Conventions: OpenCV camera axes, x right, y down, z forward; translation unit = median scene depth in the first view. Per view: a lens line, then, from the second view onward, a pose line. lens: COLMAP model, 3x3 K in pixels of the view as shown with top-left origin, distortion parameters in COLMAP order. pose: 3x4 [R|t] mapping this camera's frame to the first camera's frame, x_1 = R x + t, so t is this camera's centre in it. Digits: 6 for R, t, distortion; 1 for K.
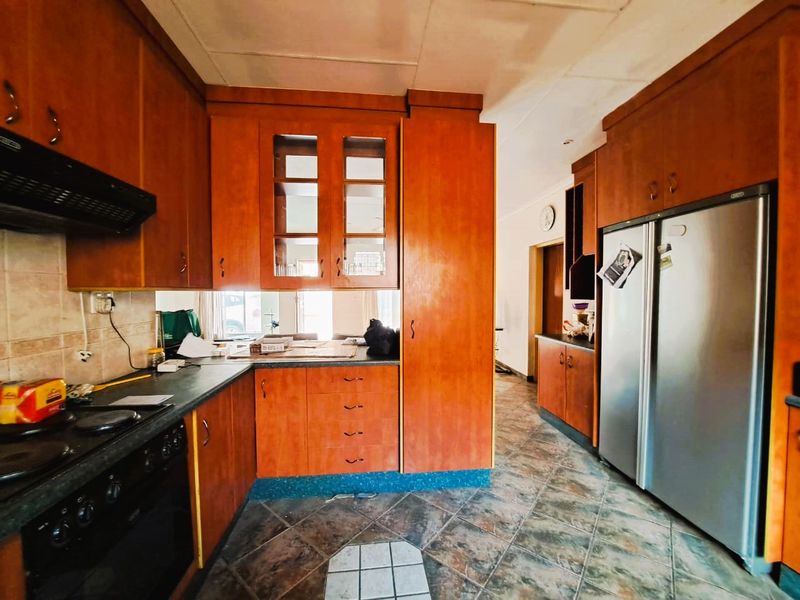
lens RADIAL K [[324.0, 0, 396.5], [0, 324.0, 299.2], [0, 0, 1]] dist [-0.000483, -0.000062]
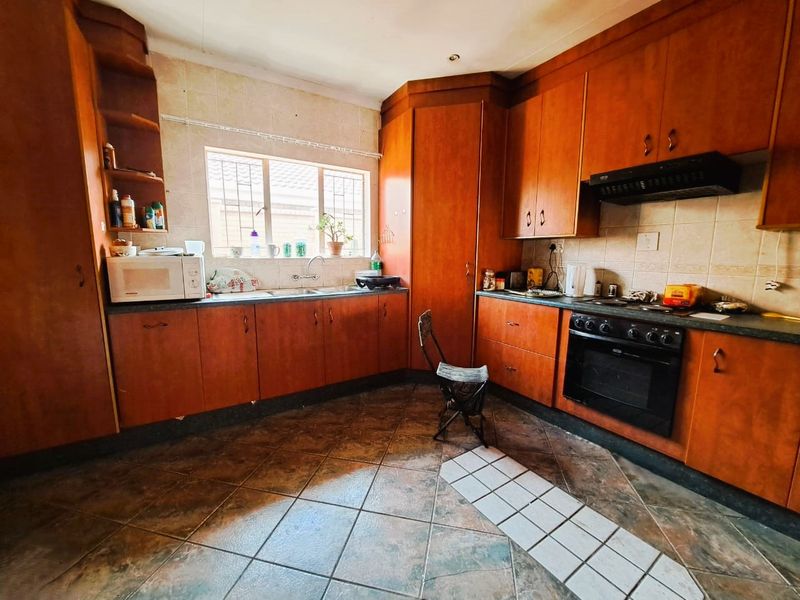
lens RADIAL K [[310.7, 0, 400.0], [0, 310.7, 300.0], [0, 0, 1]] dist [-0.000317, -0.000118]
pose [[-0.895108, 0.032499, -0.444663, 0.823731], [-0.036674, 0.988593, 0.146078, 0.116461], [0.444338, 0.147063, -0.883706, 1.481554]]
